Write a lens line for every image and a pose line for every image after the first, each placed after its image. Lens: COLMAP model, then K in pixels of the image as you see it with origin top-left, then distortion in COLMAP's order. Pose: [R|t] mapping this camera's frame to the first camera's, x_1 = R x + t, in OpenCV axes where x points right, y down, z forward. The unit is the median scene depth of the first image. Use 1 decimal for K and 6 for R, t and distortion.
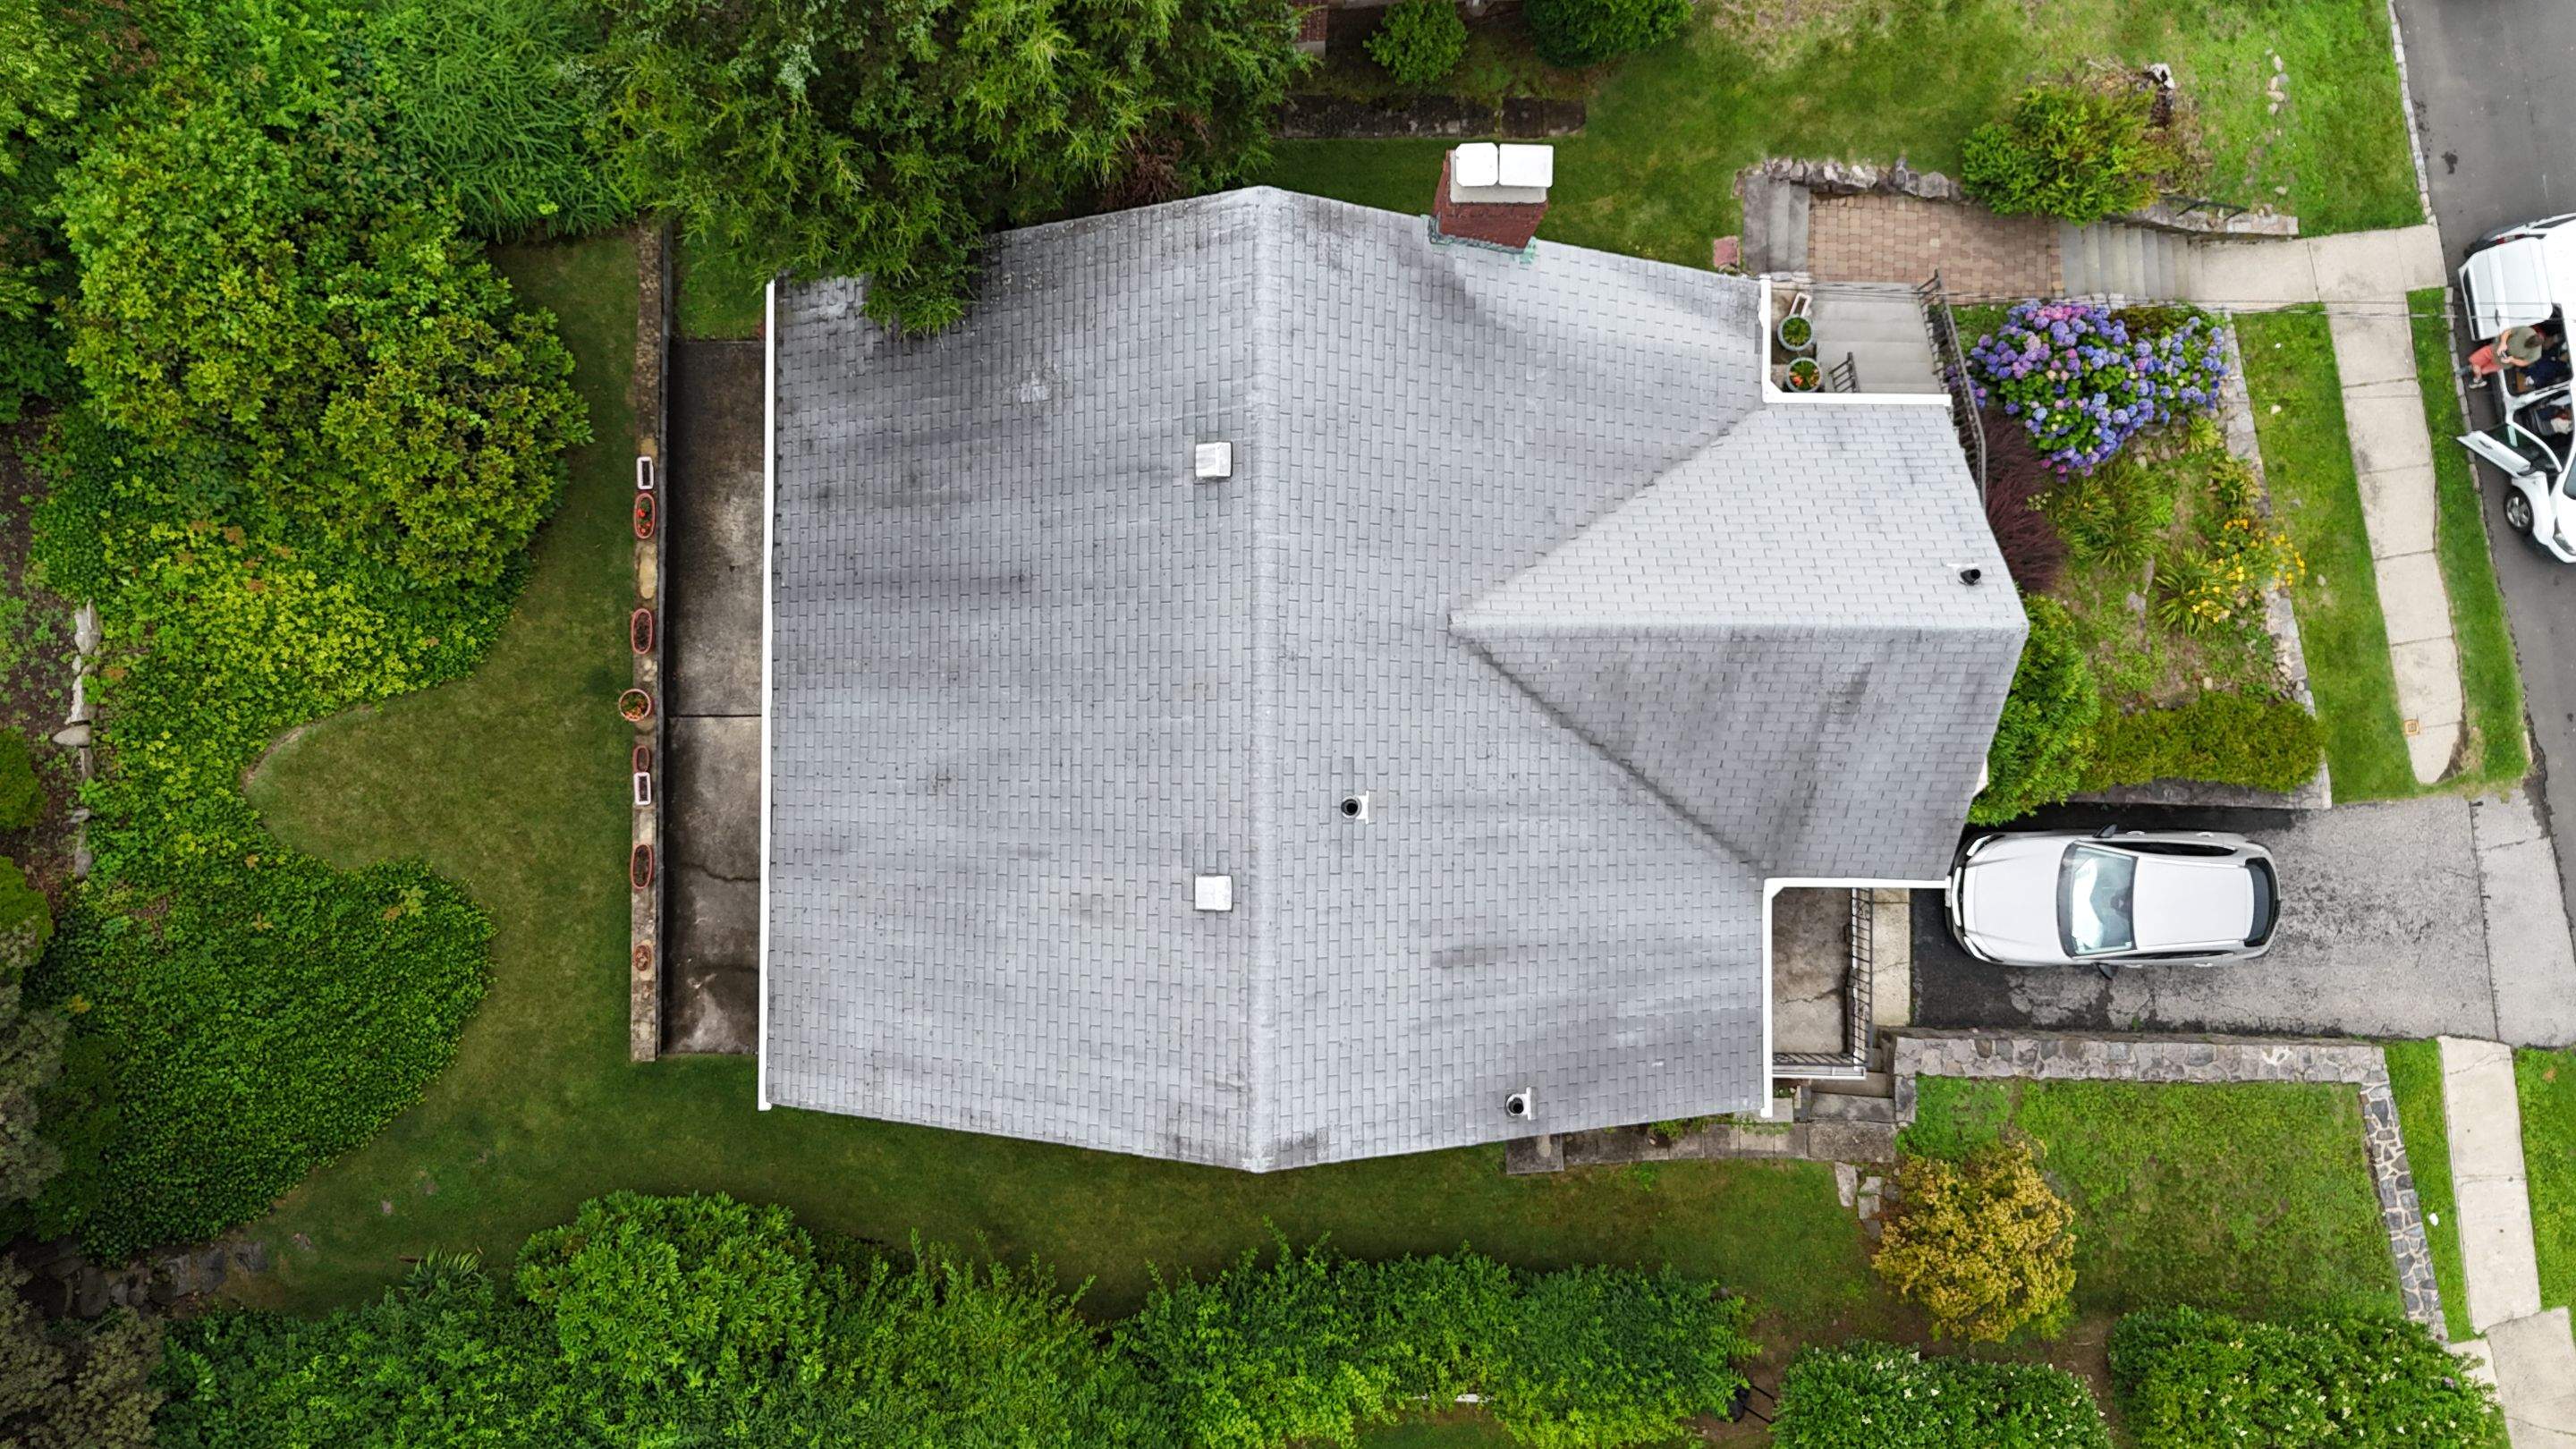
lens RADIAL K [[1900.4, 0, 1289.3], [0, 1900.4, 722.6], [0, 0, 1]] dist [0.057693, -0.049637]
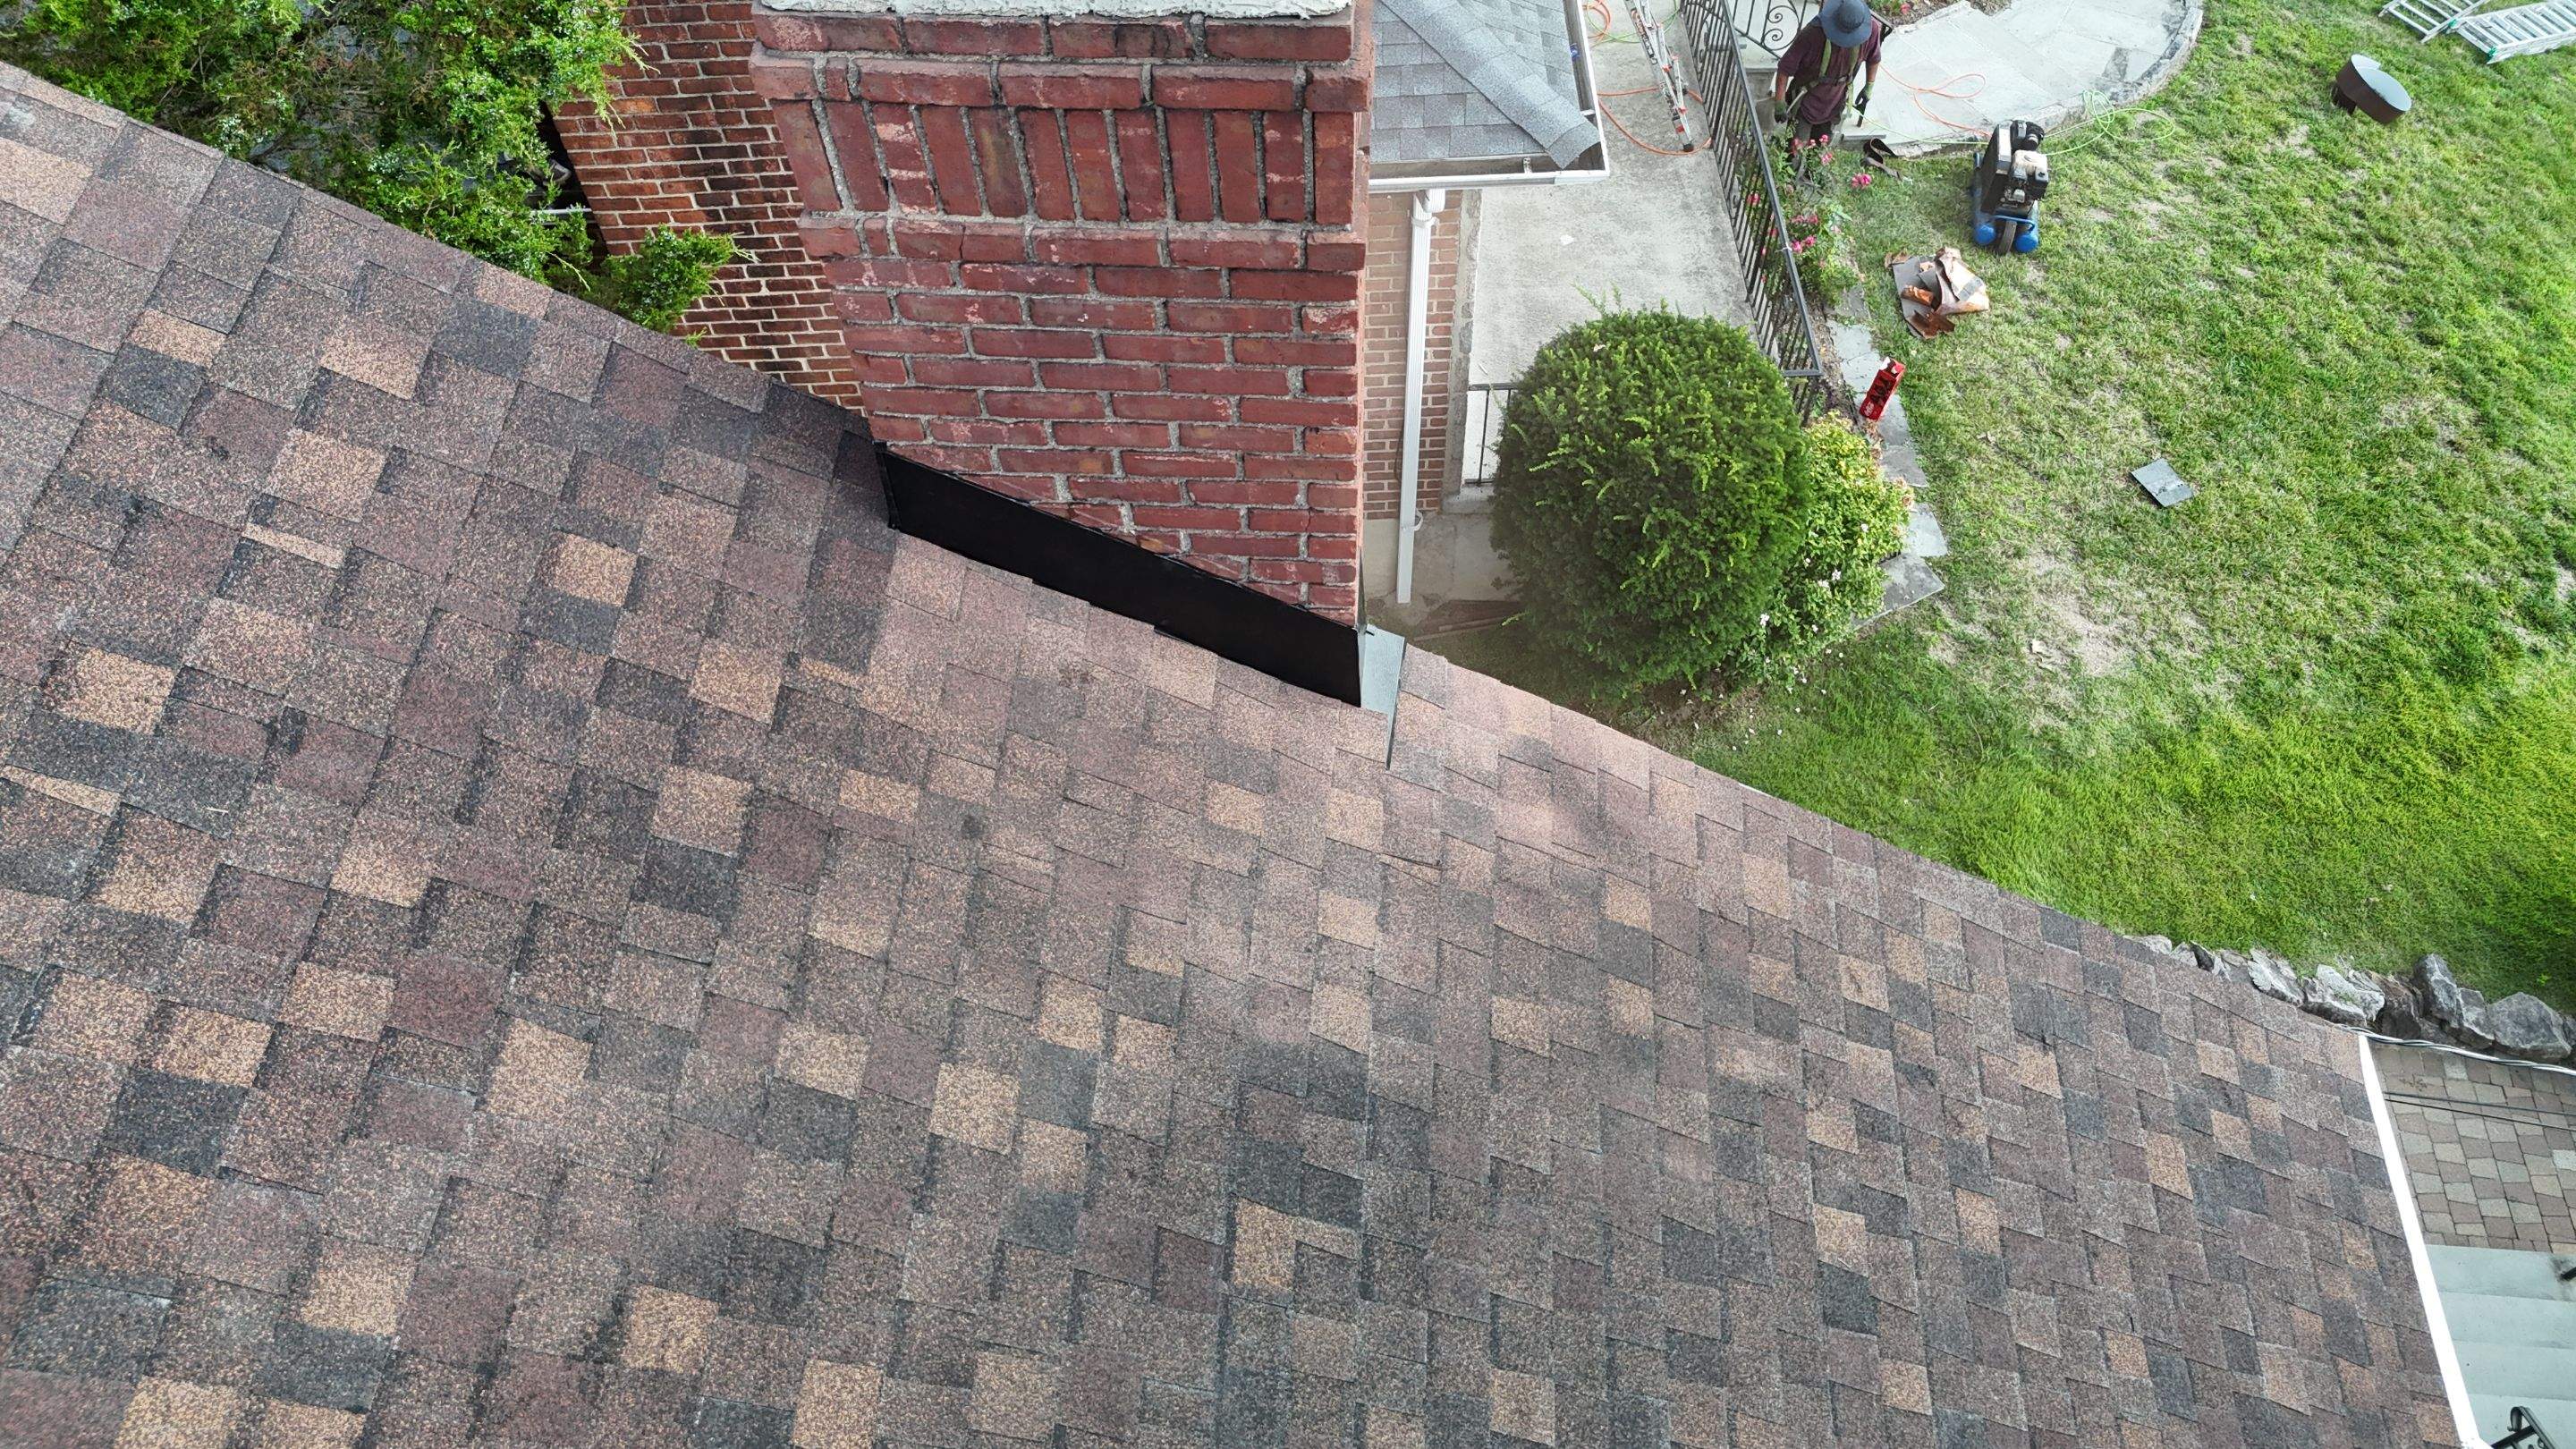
lens RADIAL K [[1900.4, 0, 1278.8], [0, 1900.4, 719.7], [0, 0, 1]] dist [0.057693, -0.049637]
pose [[0.997551, 0.024622, -0.065461, 0.100984], [-0.056613, 0.833844, -0.549089, -0.098351], [0.041065, 0.551451, 0.833196, 0.649813]]
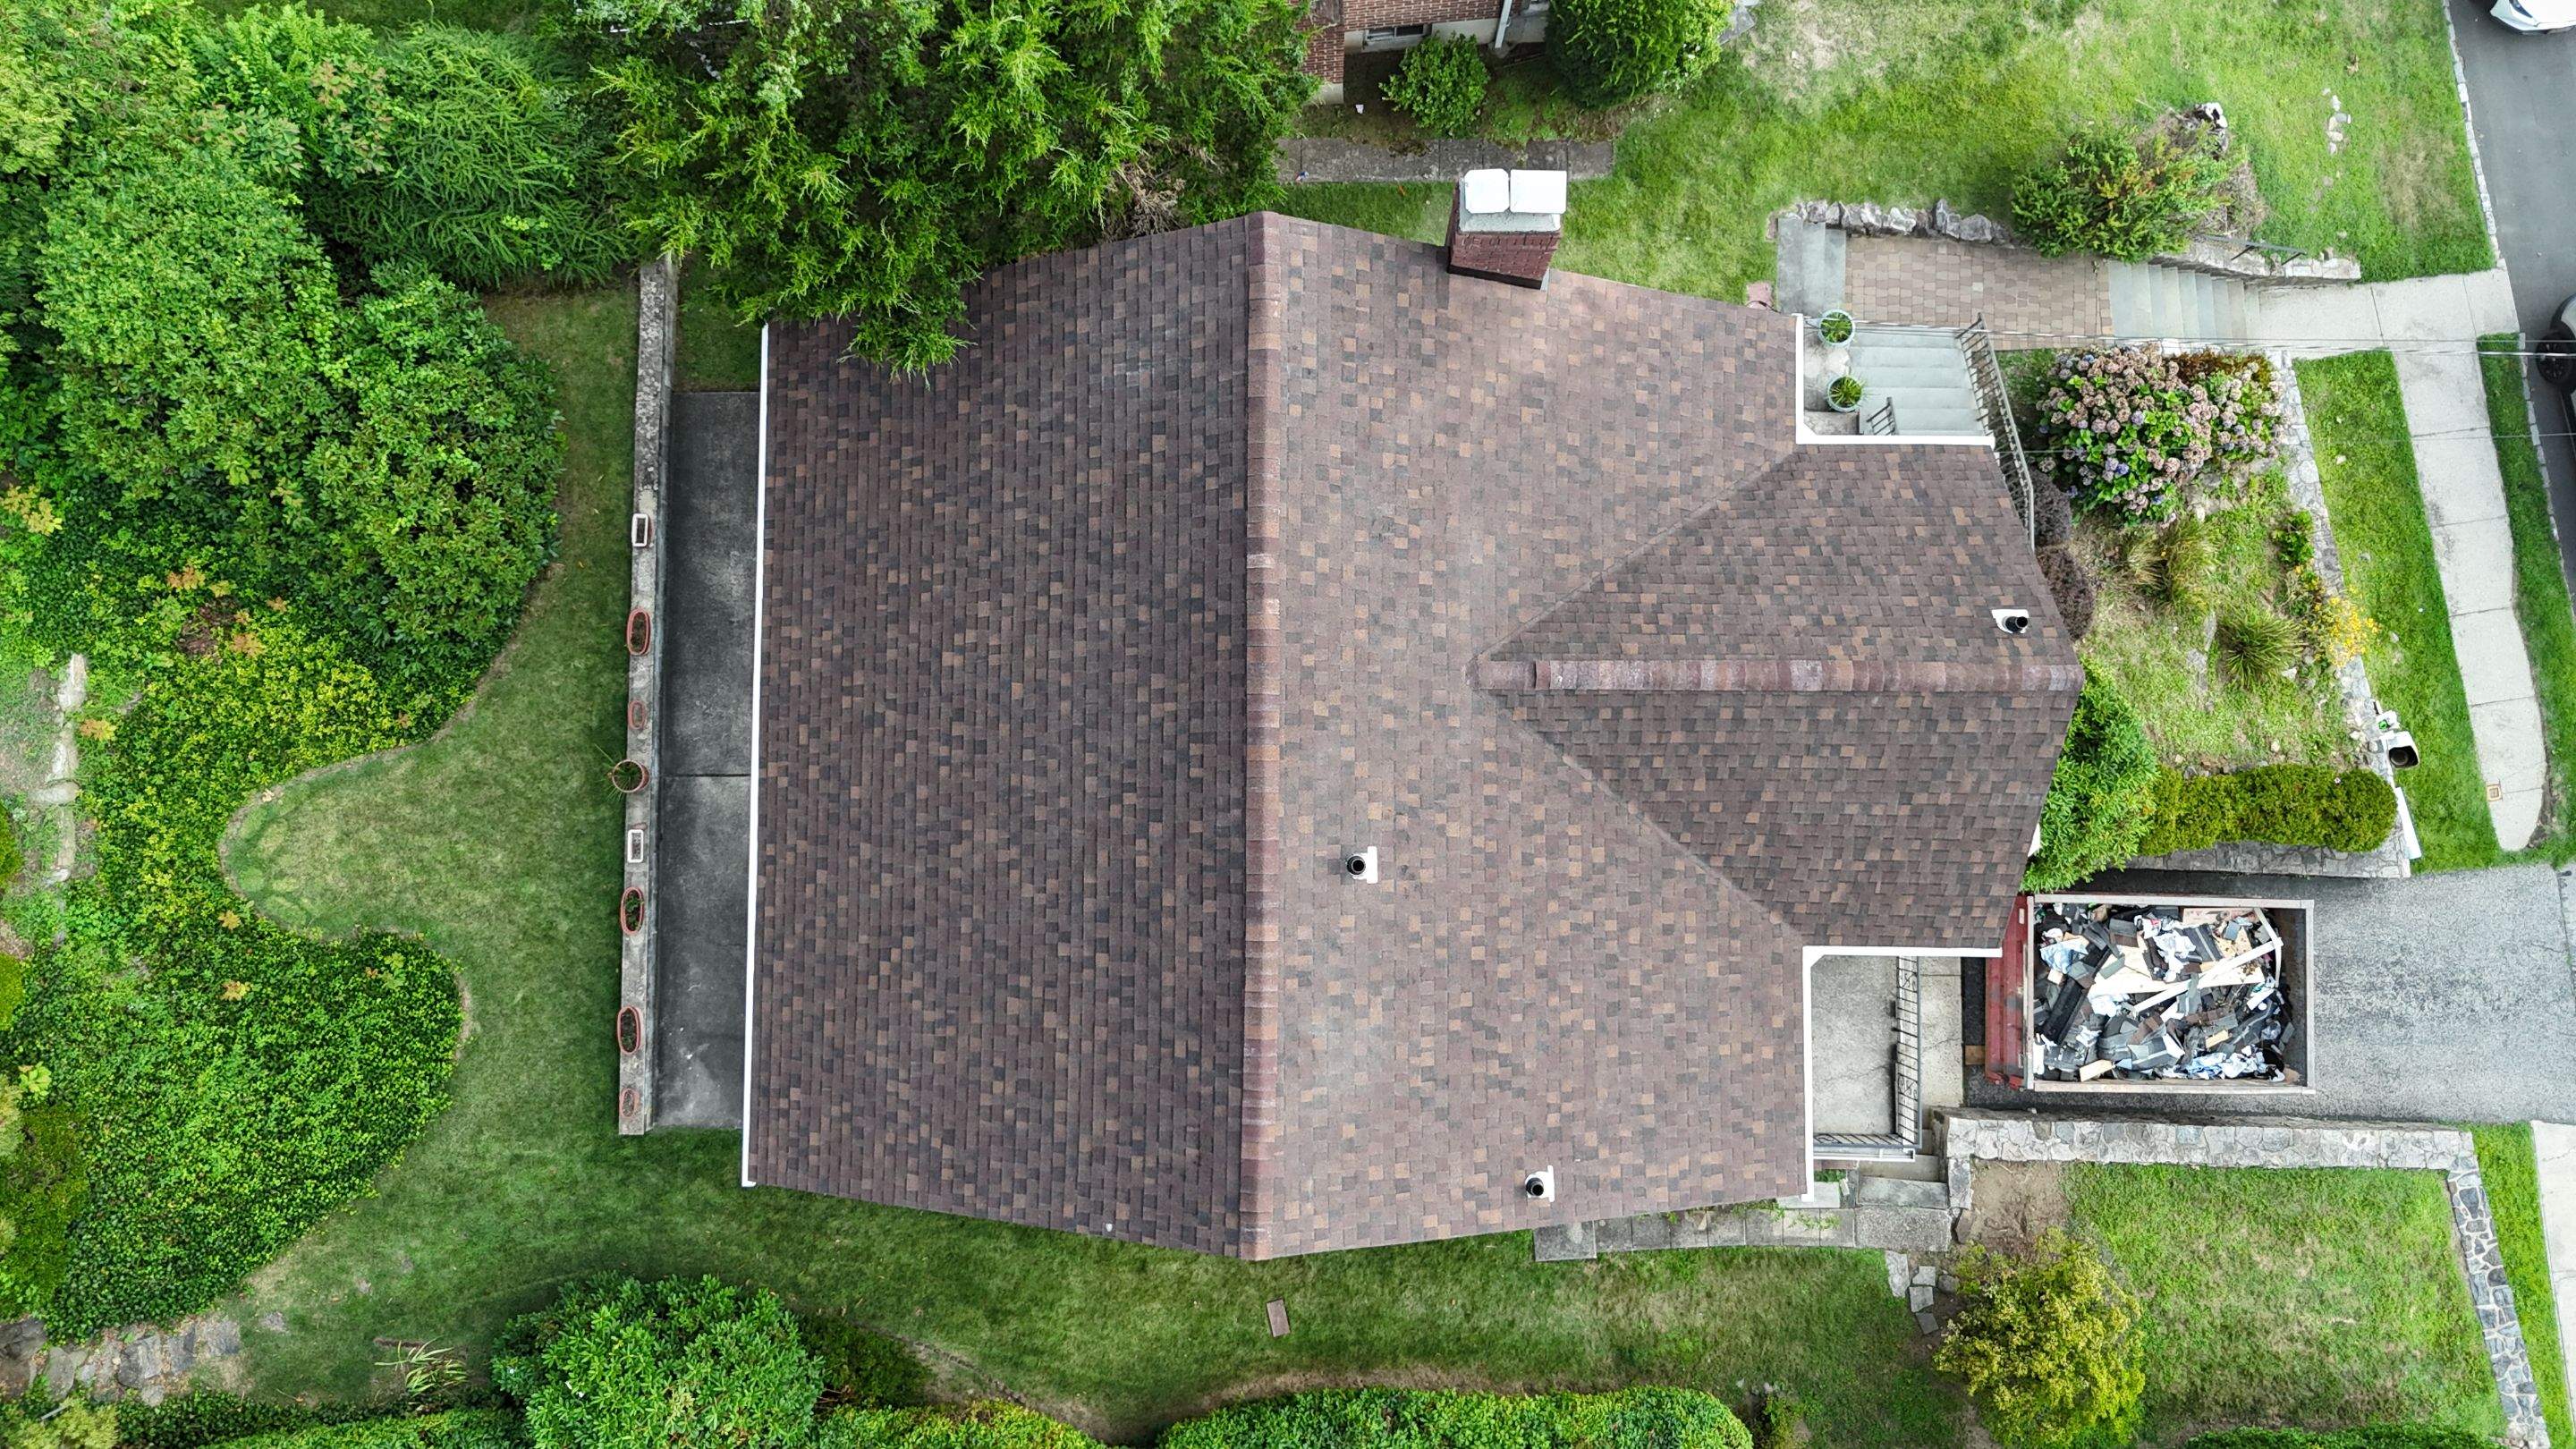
lens RADIAL K [[1900.4, 0, 1286.6], [0, 1900.4, 720.0], [0, 0, 1]] dist [0.057693, -0.049637]
pose [[0.999611, 0.000379, -0.027885, 0.017418], [-0.001543, 0.999127, -0.041744, 0.008489], [0.027845, 0.041771, 0.998739, 0.039308]]
